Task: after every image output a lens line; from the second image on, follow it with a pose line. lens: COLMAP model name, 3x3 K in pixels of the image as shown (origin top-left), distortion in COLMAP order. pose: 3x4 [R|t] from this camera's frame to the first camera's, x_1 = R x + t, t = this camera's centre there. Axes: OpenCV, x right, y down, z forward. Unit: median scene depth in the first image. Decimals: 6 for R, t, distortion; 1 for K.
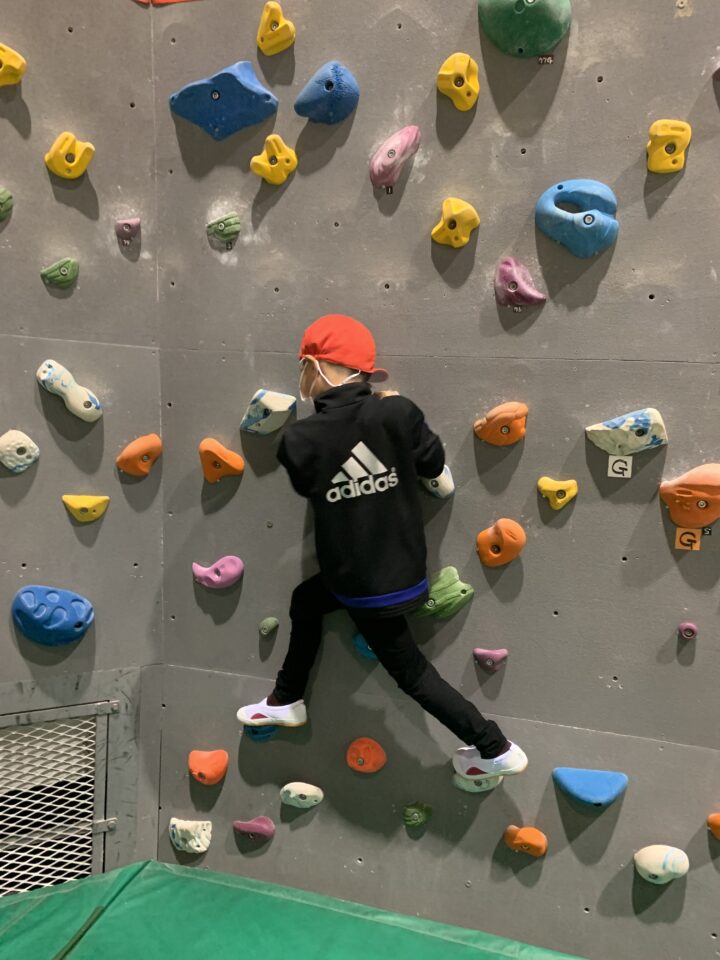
lens RADIAL K [[743.2, 0, 360.1], [0, 743.2, 482.7], [0, 0, 1]] dist [0.021428, -0.007111]
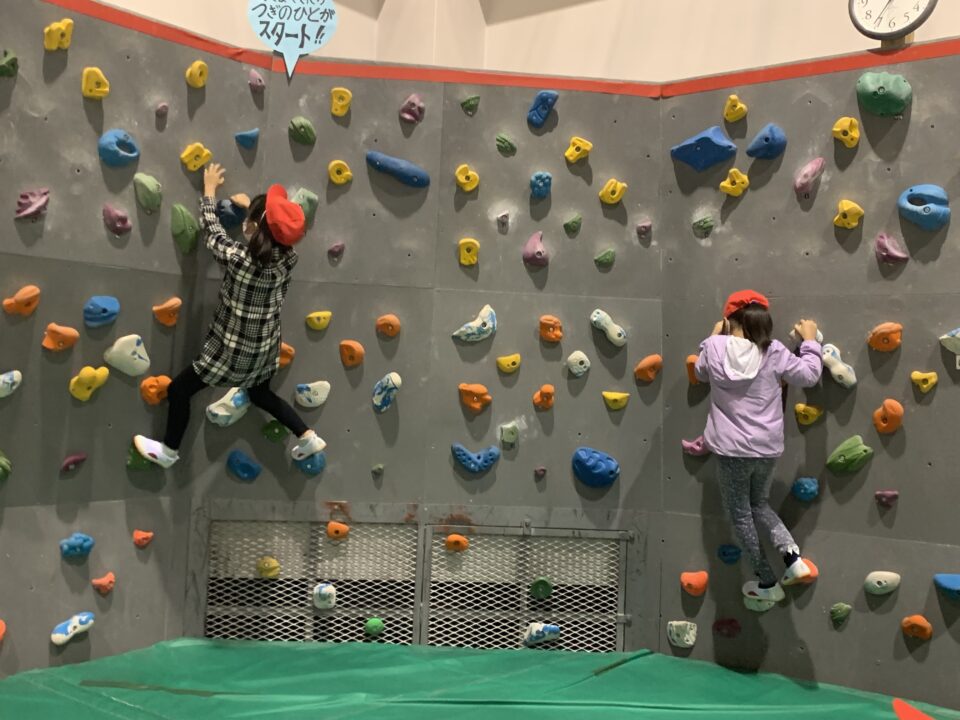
lens RADIAL K [[1115.8, 0, 468.6], [0, 1115.8, 333.6], [0, 0, 1]] dist [0.069027, 0.000000]
pose [[0.917996, -0.030028, -0.395450, 0.310070], [-0.033607, 0.987653, -0.153011, 0.285901], [0.395162, 0.153753, 0.905653, -1.391978]]
